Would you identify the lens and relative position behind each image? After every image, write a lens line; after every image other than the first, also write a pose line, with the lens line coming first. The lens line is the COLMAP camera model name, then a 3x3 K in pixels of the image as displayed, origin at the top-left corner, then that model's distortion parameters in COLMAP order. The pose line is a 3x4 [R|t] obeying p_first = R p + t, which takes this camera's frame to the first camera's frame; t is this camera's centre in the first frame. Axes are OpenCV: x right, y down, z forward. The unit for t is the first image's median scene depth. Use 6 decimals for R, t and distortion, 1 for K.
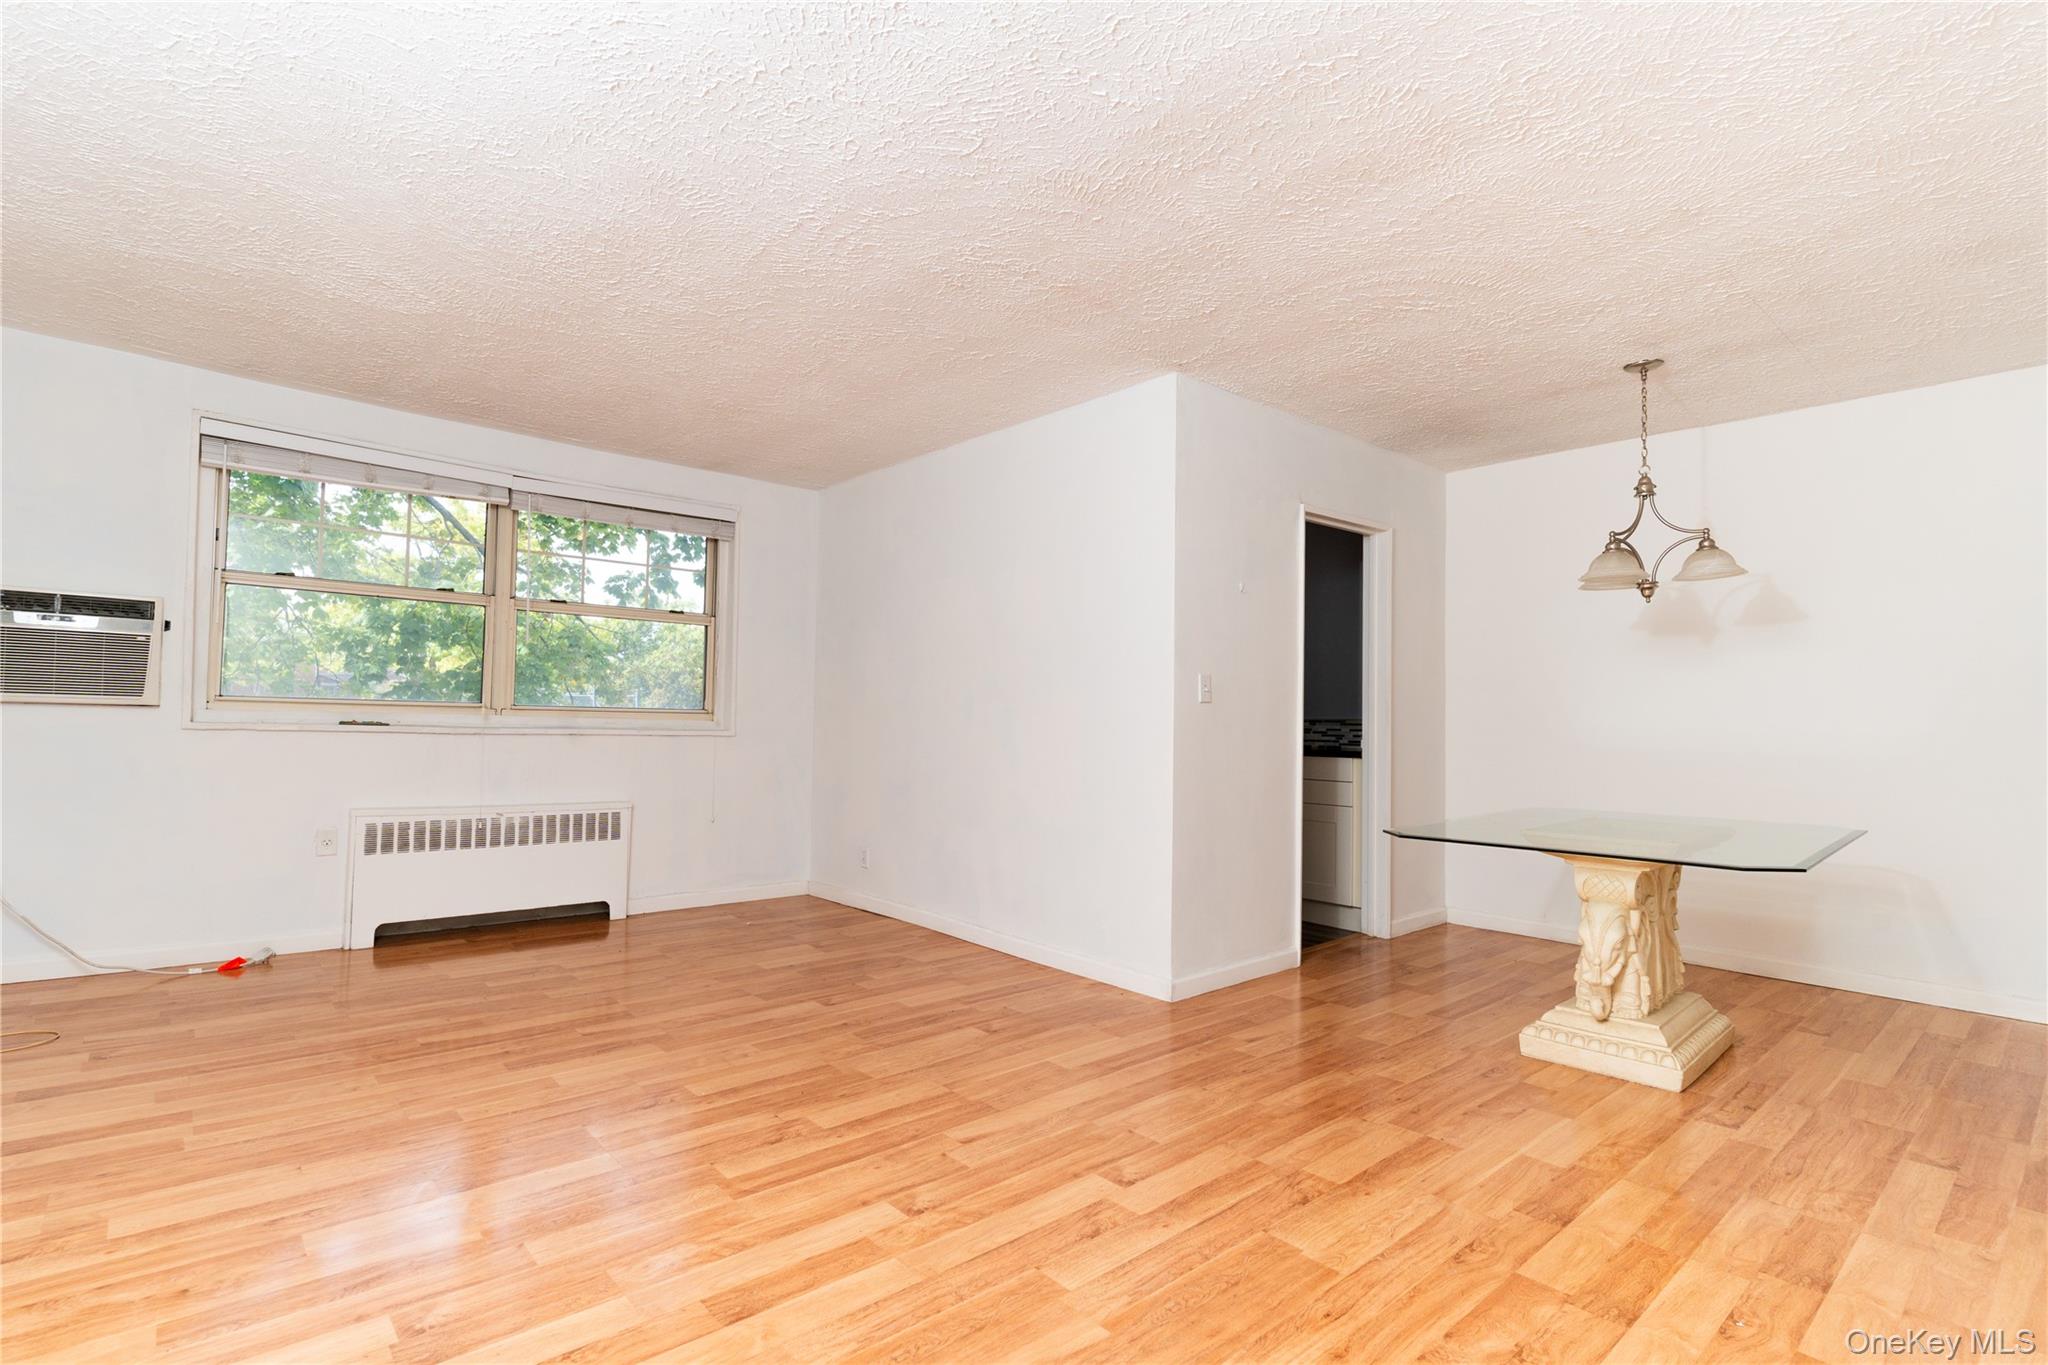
lens RADIAL K [[980.2, 0, 1009.9], [0, 980.2, 685.6], [0, 0, 1]] dist [0.002158, 0.000818]
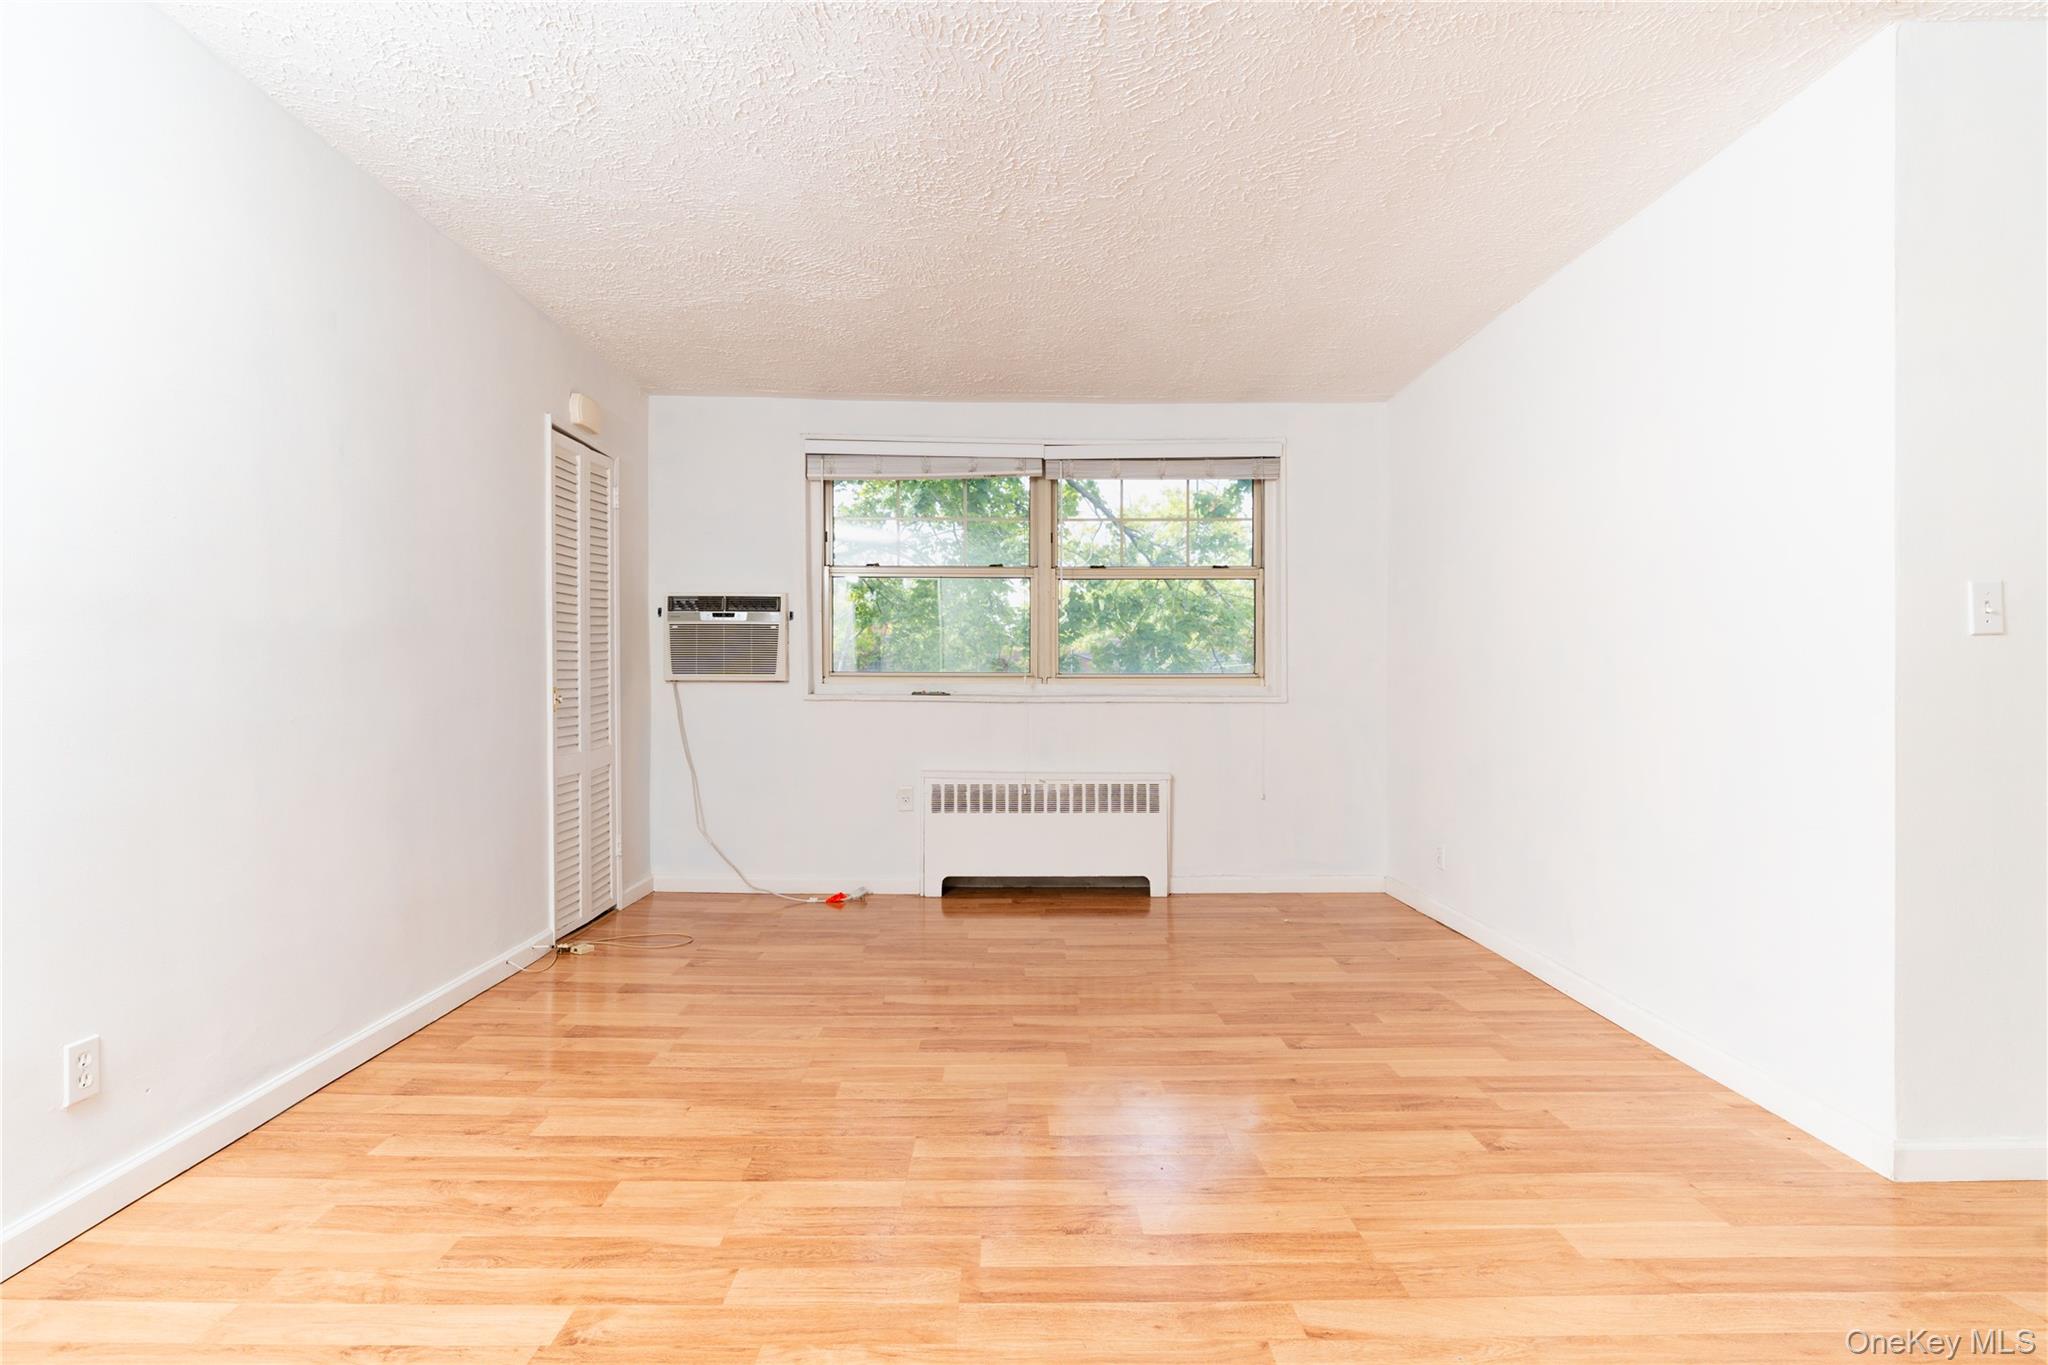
lens RADIAL K [[980.2, 0, 1009.9], [0, 980.2, 685.6], [0, 0, 1]] dist [0.002158, 0.000818]
pose [[0.757224, -0.018034, -0.652906, 0.150833], [0.040223, 0.999009, 0.019056, 0.014210], [0.651915, -0.040692, 0.757199, 0.263216]]
